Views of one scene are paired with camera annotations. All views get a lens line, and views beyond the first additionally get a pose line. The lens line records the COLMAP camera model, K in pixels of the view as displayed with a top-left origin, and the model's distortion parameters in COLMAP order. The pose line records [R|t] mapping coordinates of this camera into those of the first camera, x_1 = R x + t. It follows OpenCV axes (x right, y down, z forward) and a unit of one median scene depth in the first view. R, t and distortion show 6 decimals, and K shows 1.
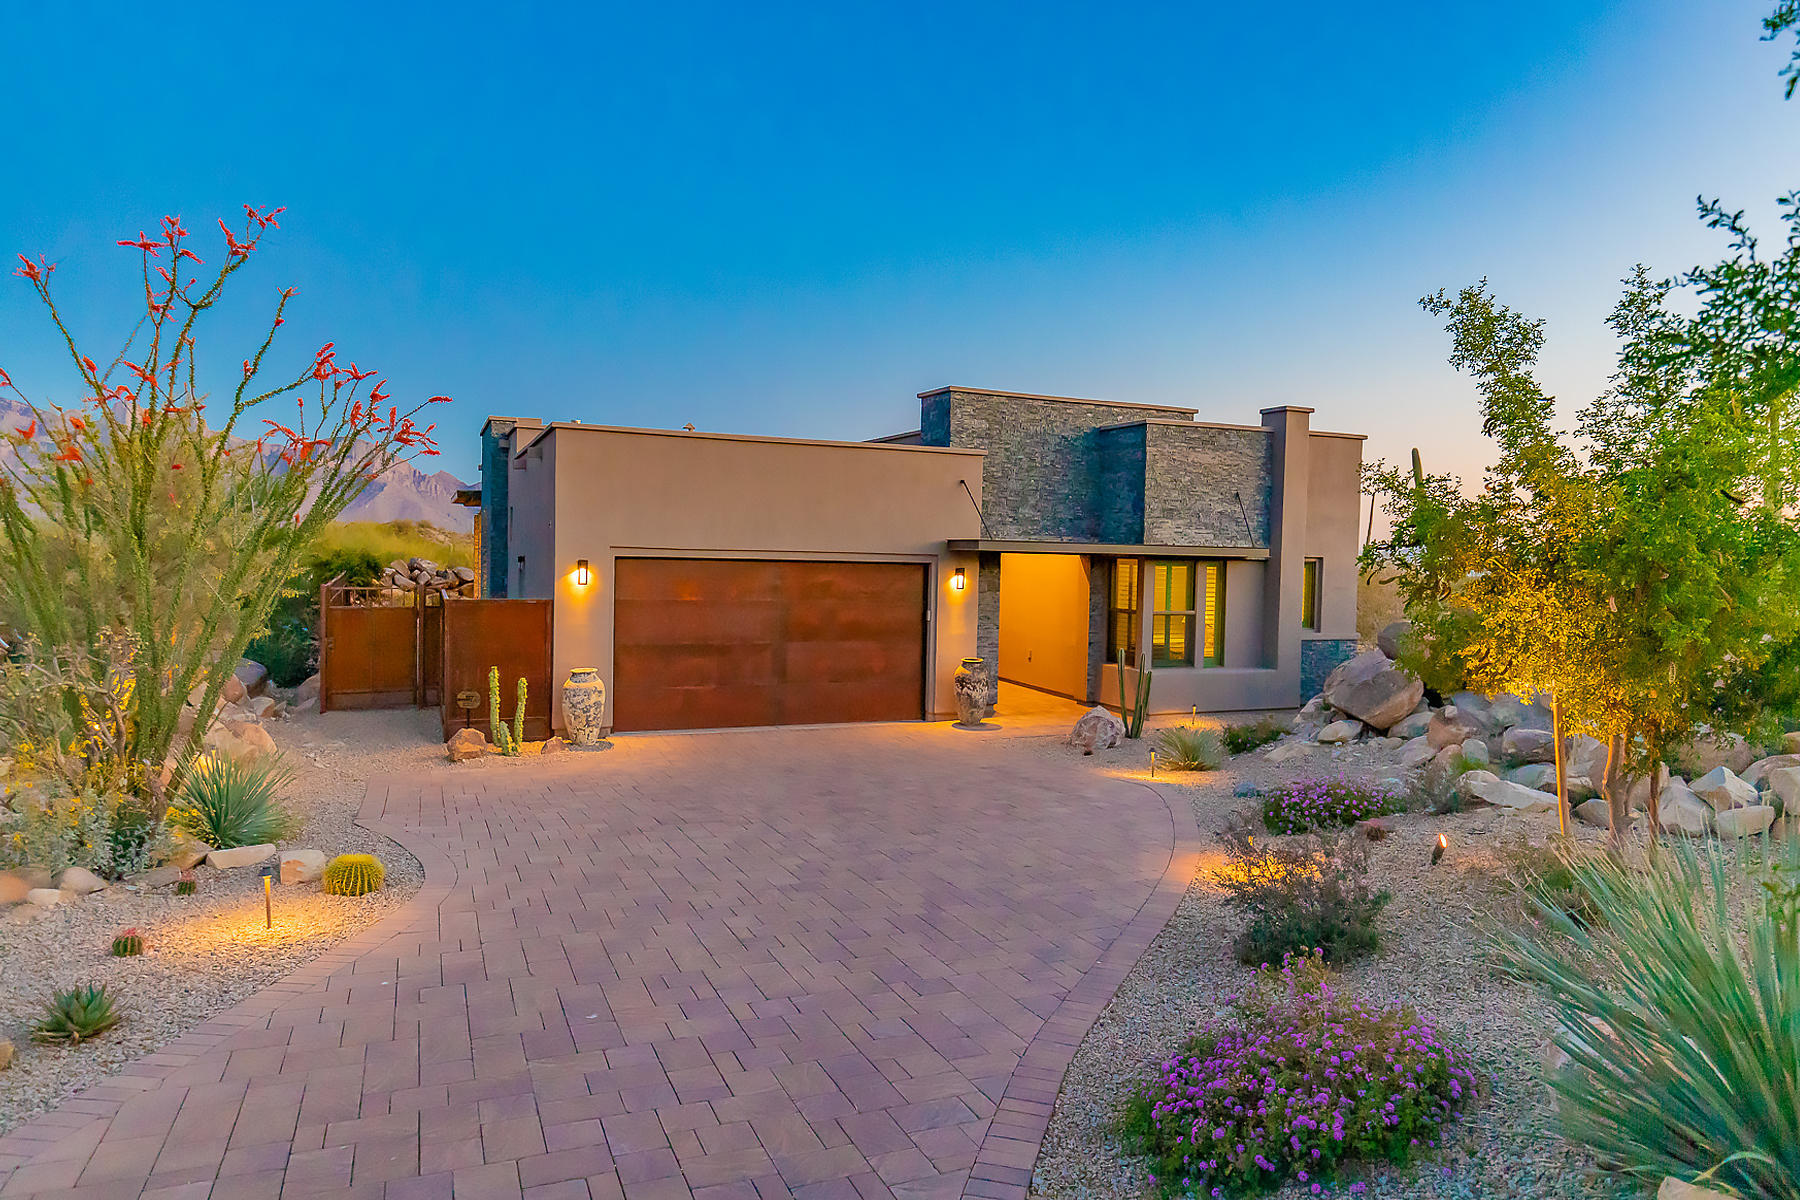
lens RADIAL K [[1141.6, 0, 902.3], [0, 1141.6, 600.7], [0, 0, 1]] dist [0.008210, -0.000887]
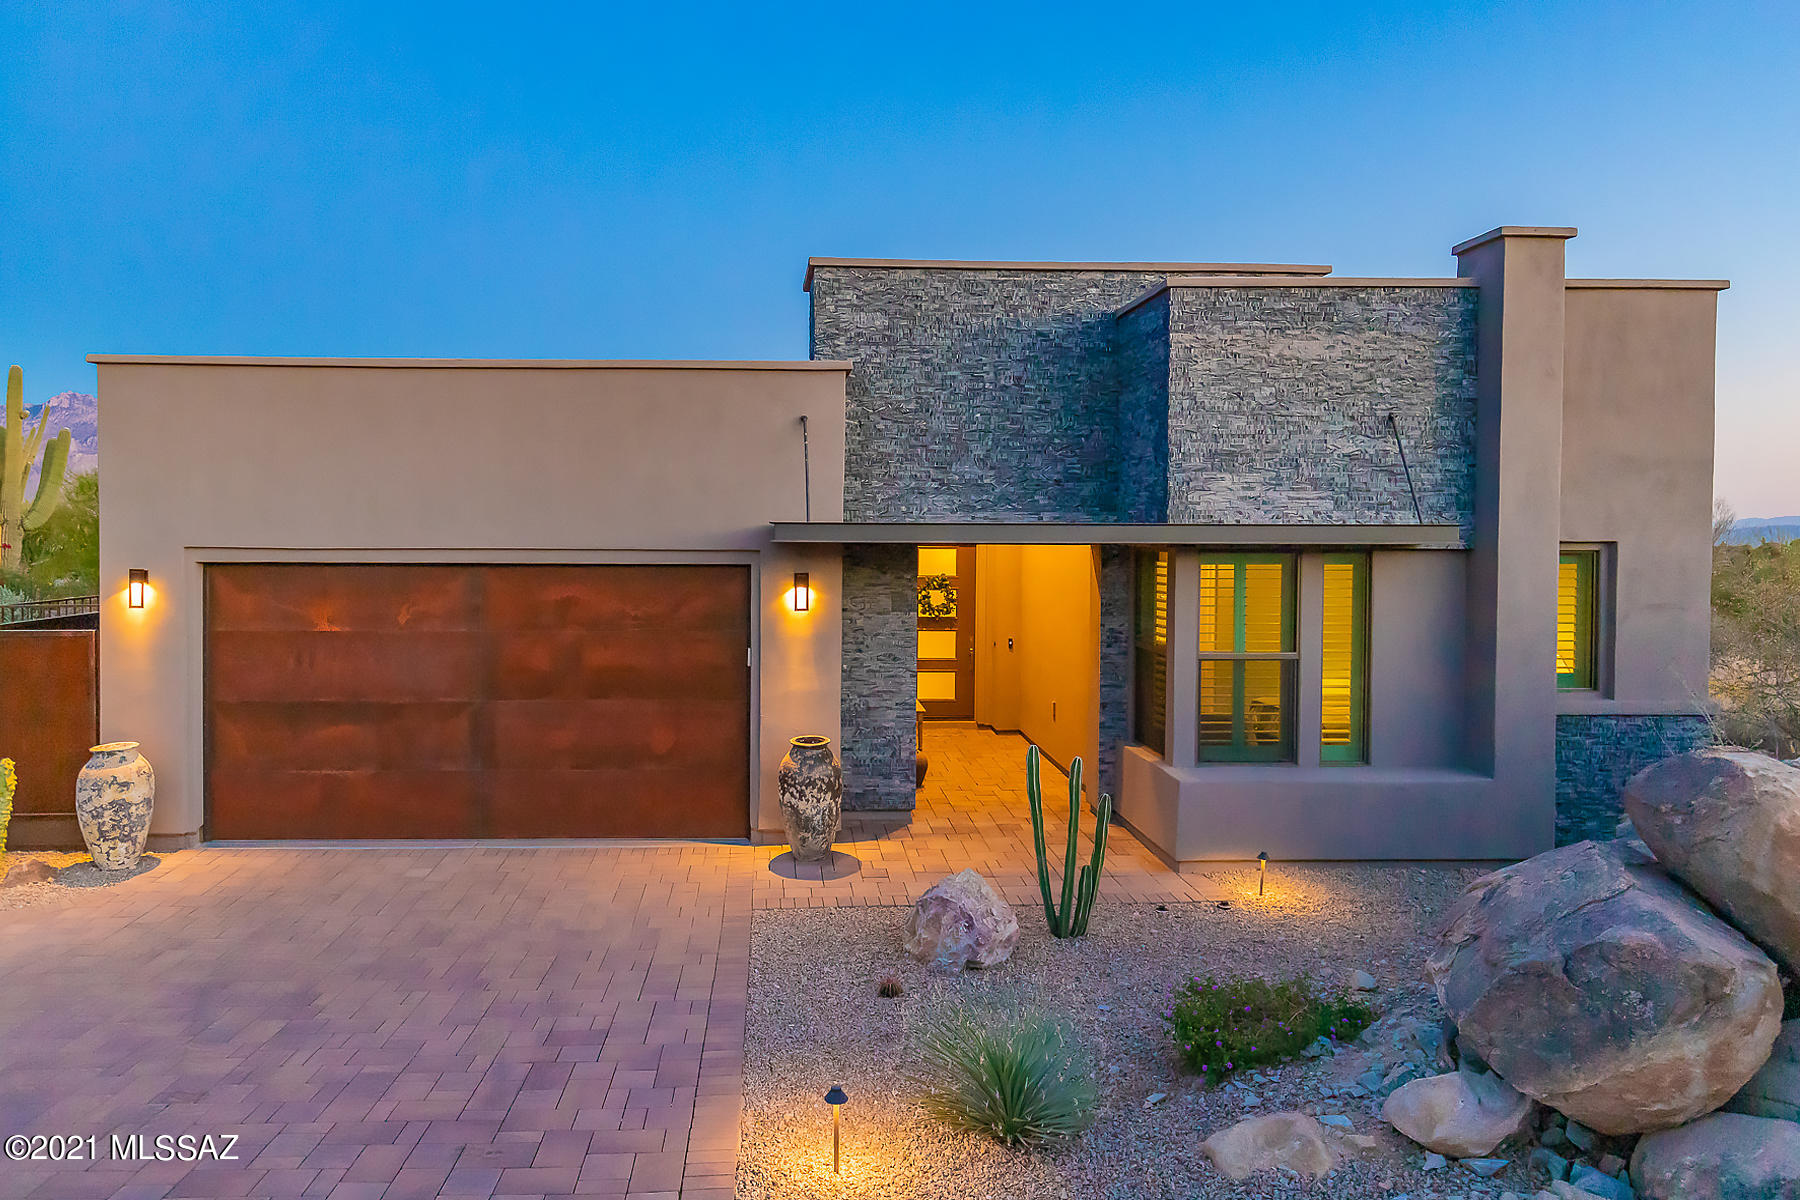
lens RADIAL K [[1077.7, 0, 836.1], [0, 1077.7, 559.9], [0, 0, 1]] dist [0.000208, -0.000218]
pose [[0.925666, -0.009741, -0.378217, 0.251816], [0.001911, 0.999776, -0.021073, -0.022778], [0.378337, 0.018784, 0.925477, 0.488986]]
